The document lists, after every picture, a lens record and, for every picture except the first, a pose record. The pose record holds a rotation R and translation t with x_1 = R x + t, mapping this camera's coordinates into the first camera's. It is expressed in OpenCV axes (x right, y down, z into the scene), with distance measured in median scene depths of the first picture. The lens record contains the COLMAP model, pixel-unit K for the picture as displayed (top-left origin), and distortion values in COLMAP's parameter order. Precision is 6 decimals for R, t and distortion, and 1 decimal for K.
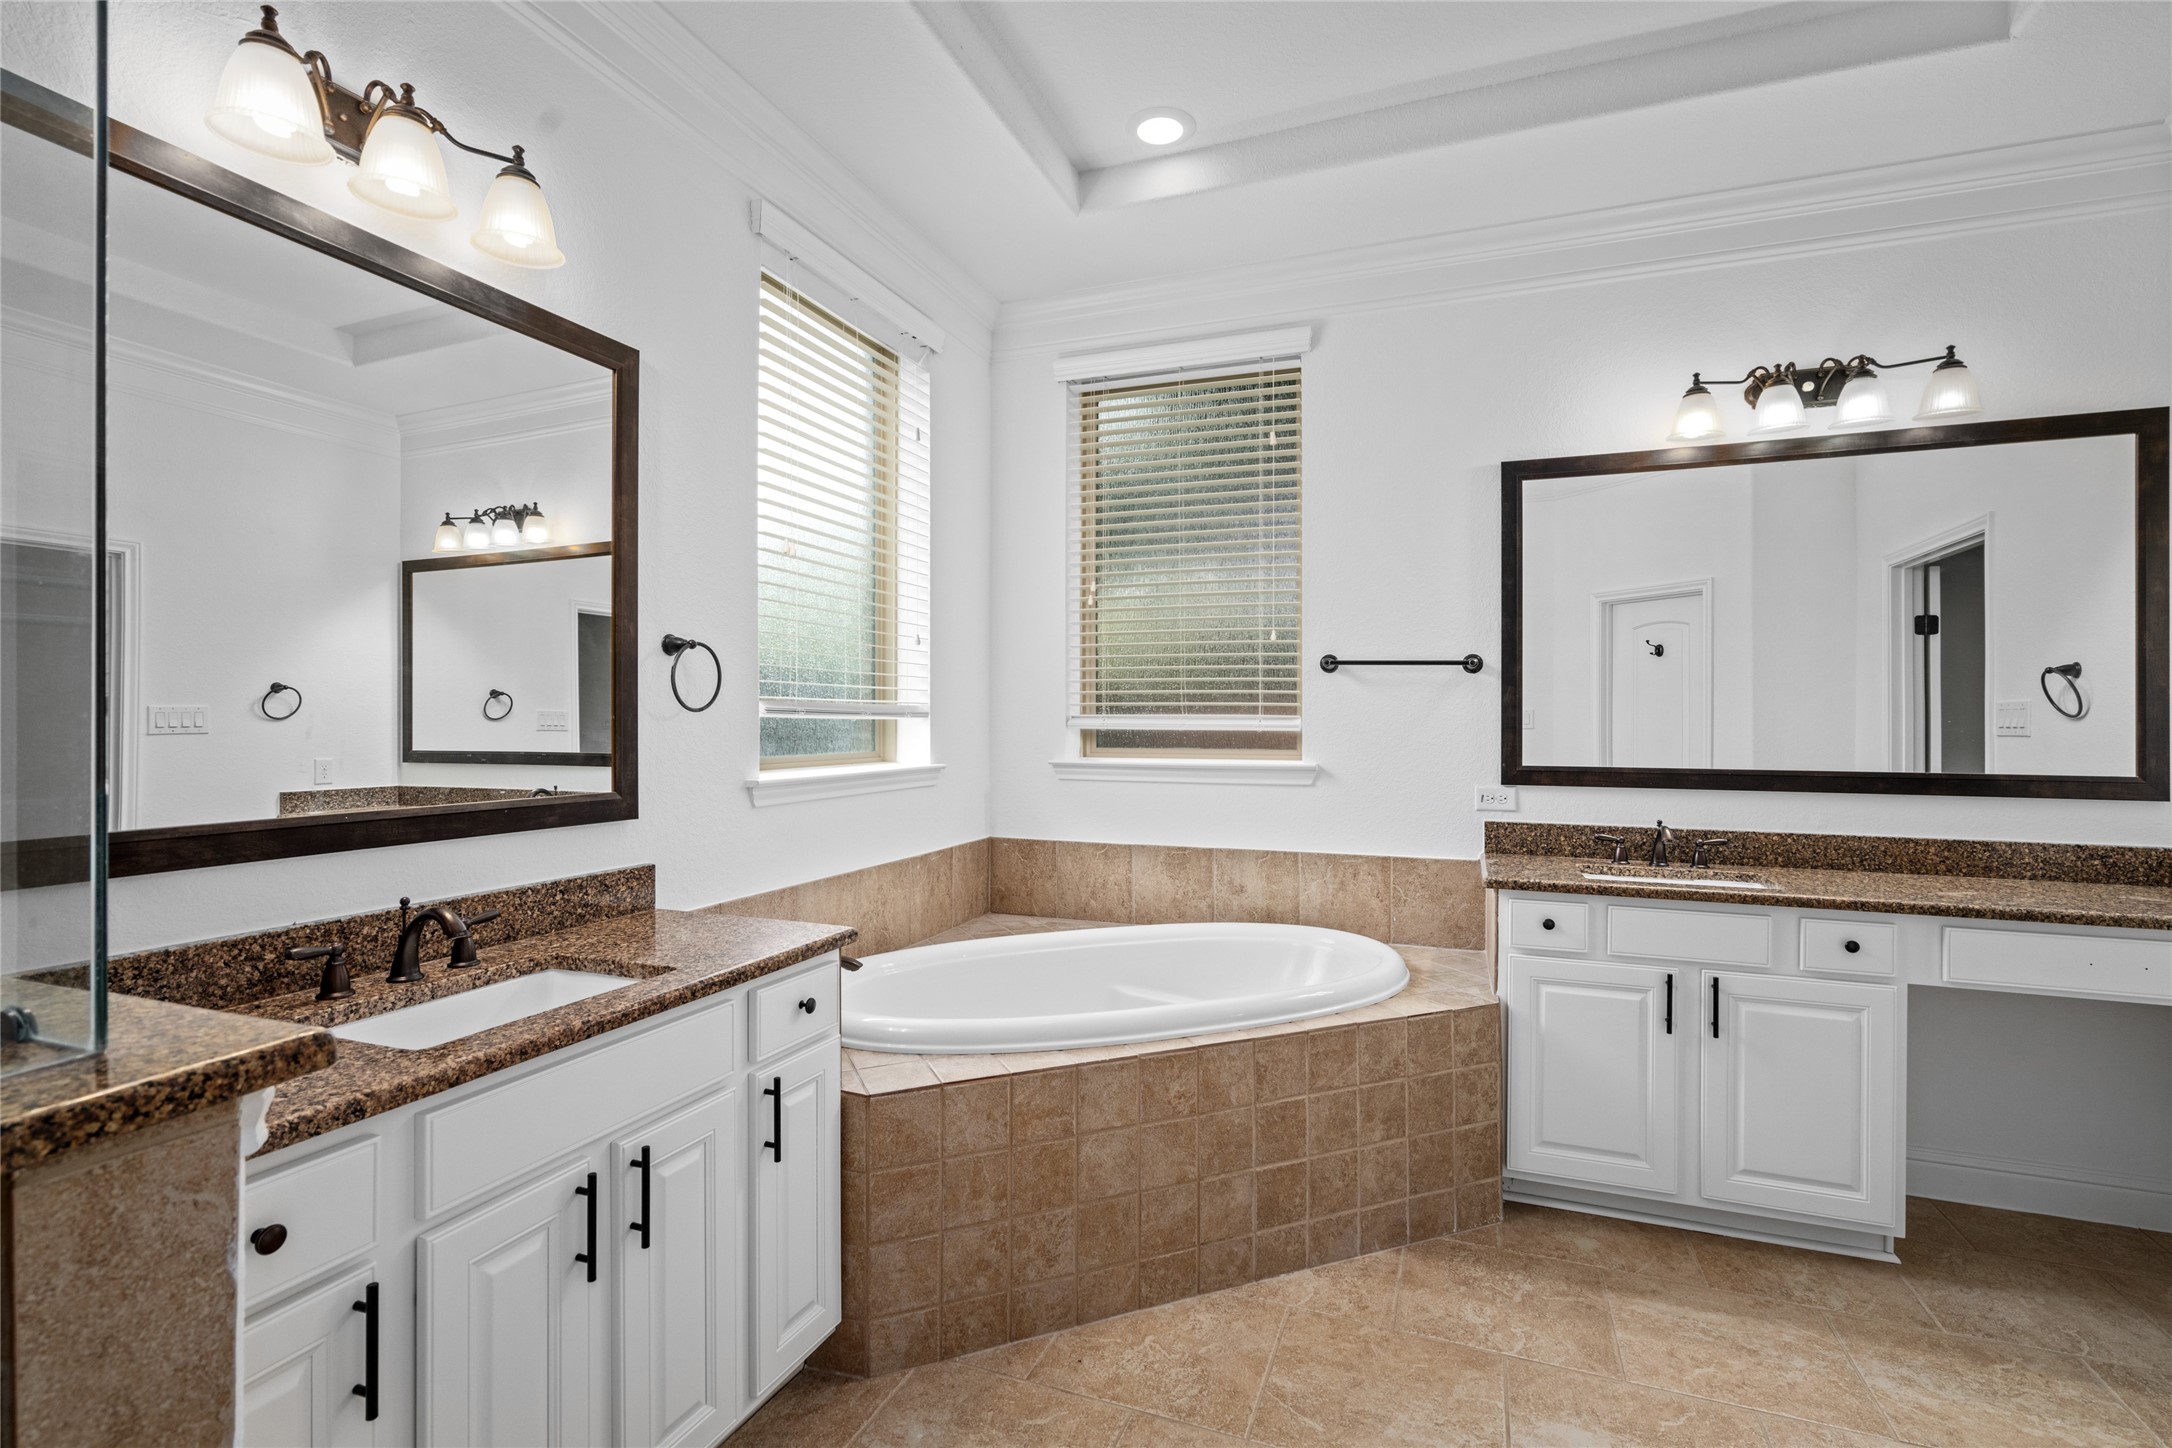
lens RADIAL K [[999.5, 0, 1096.2], [0, 999.5, 717.7], [0, 0, 1]] dist [-0.002048, 0.000830]
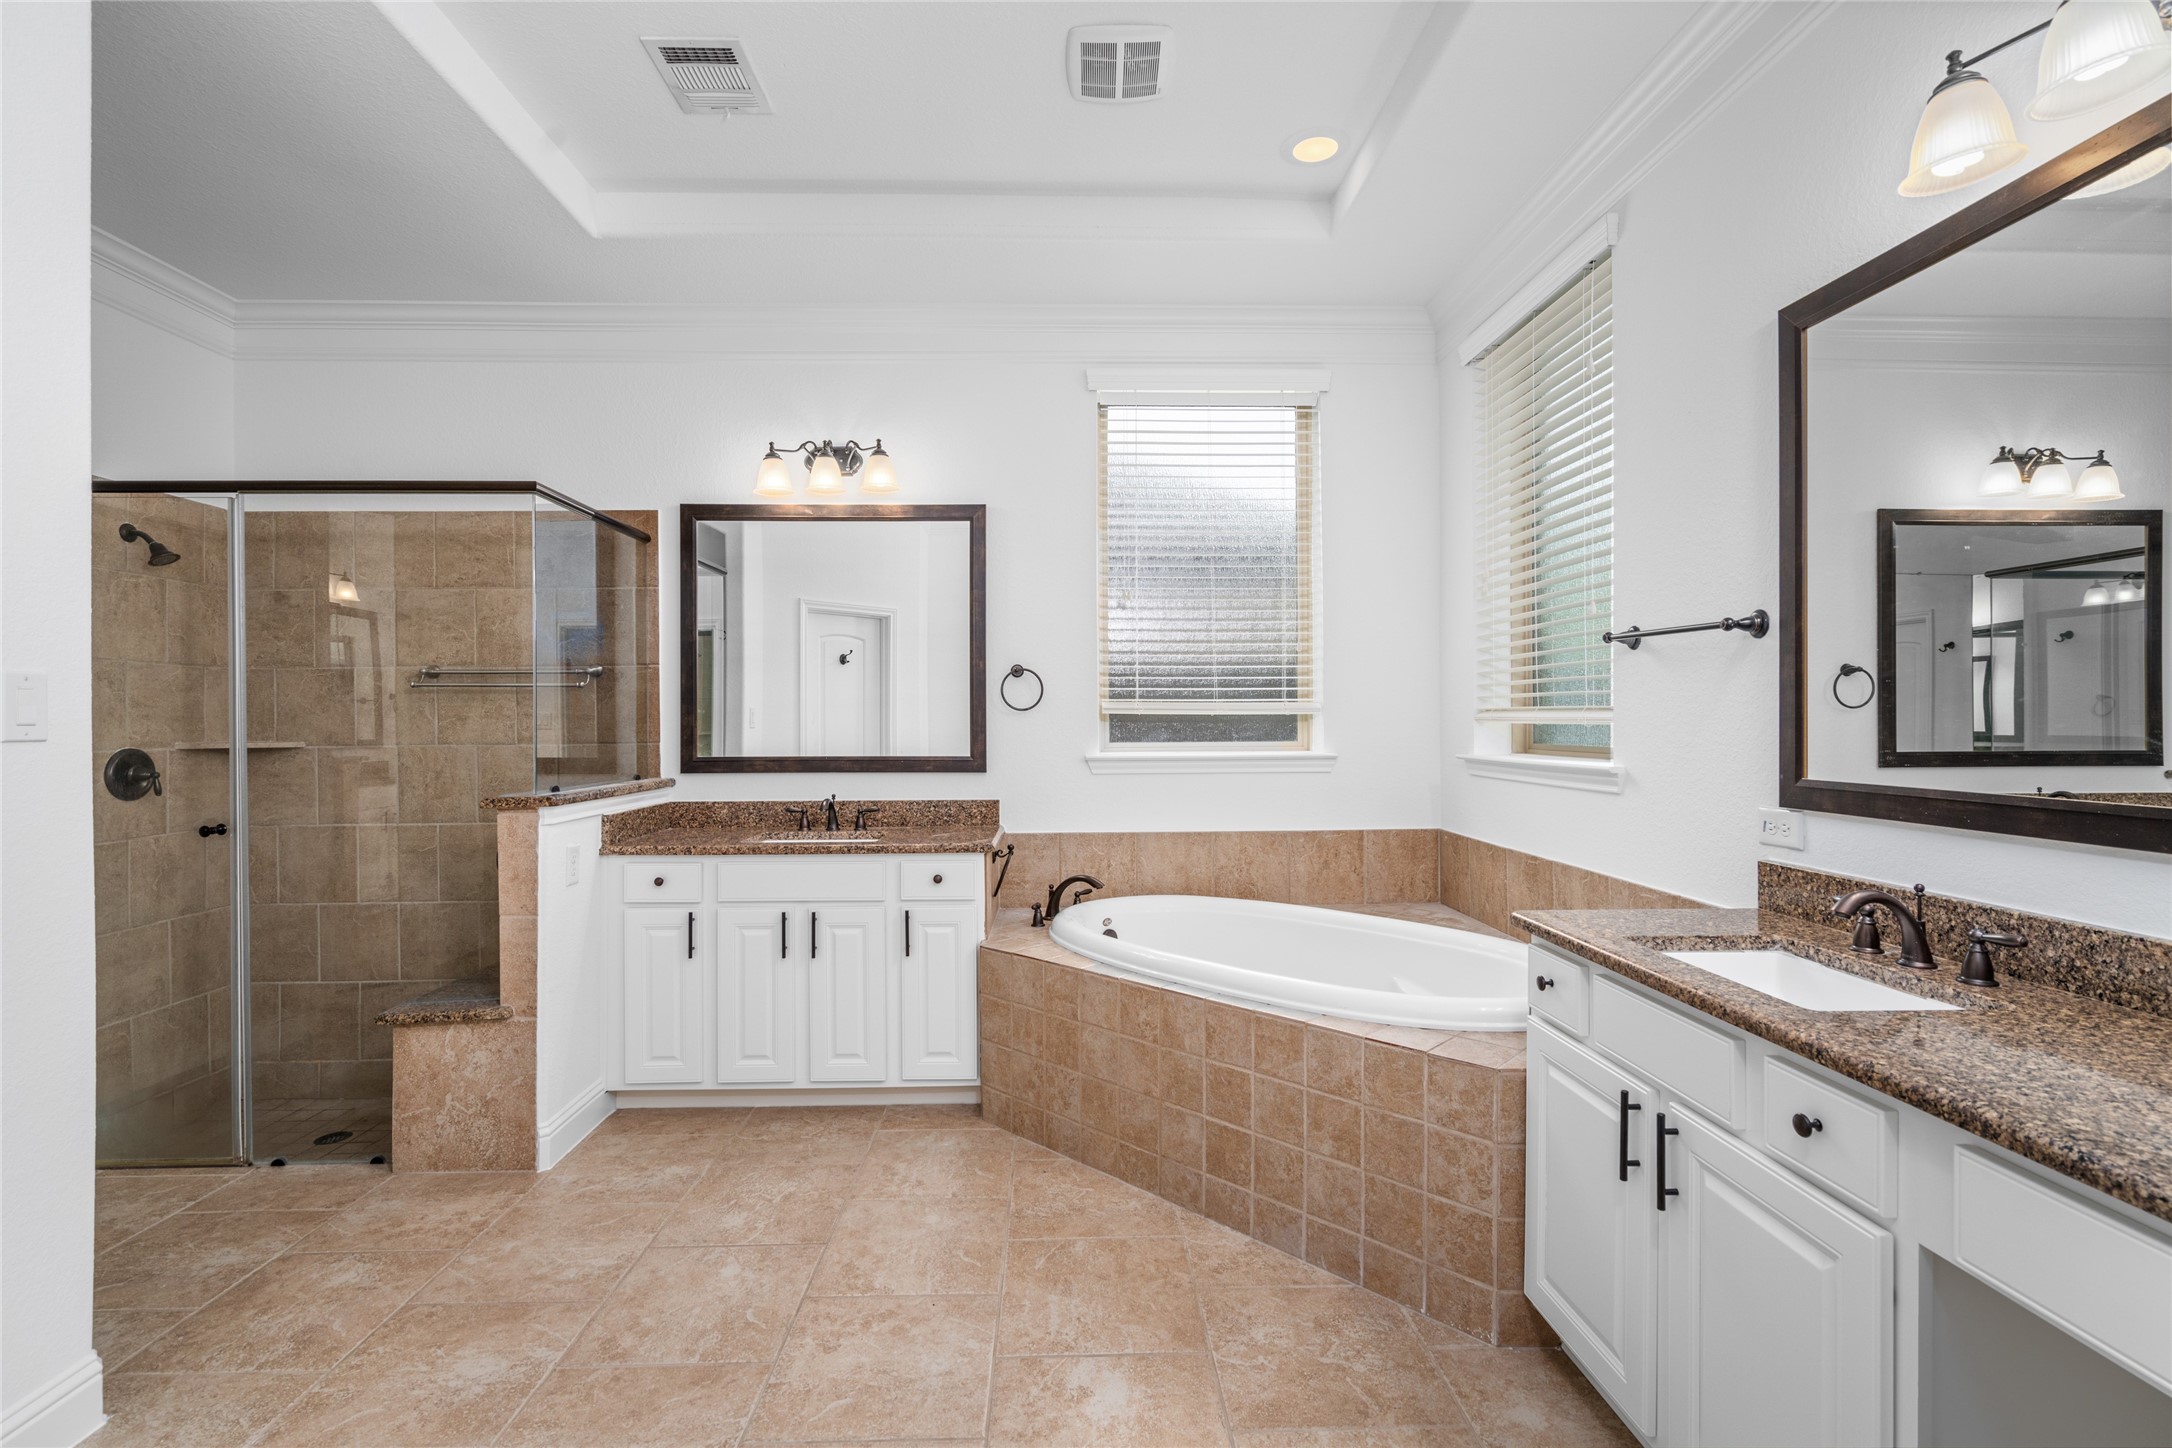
lens RADIAL K [[999.5, 0, 1094.9], [0, 999.5, 725.2], [0, 0, 1]] dist [-0.002048, 0.000830]
pose [[0.387038, 0.001368, -0.922063, 1.097933], [0.006603, 0.999969, 0.004255, 0.010462], [0.922040, -0.007736, 0.387017, 0.443974]]
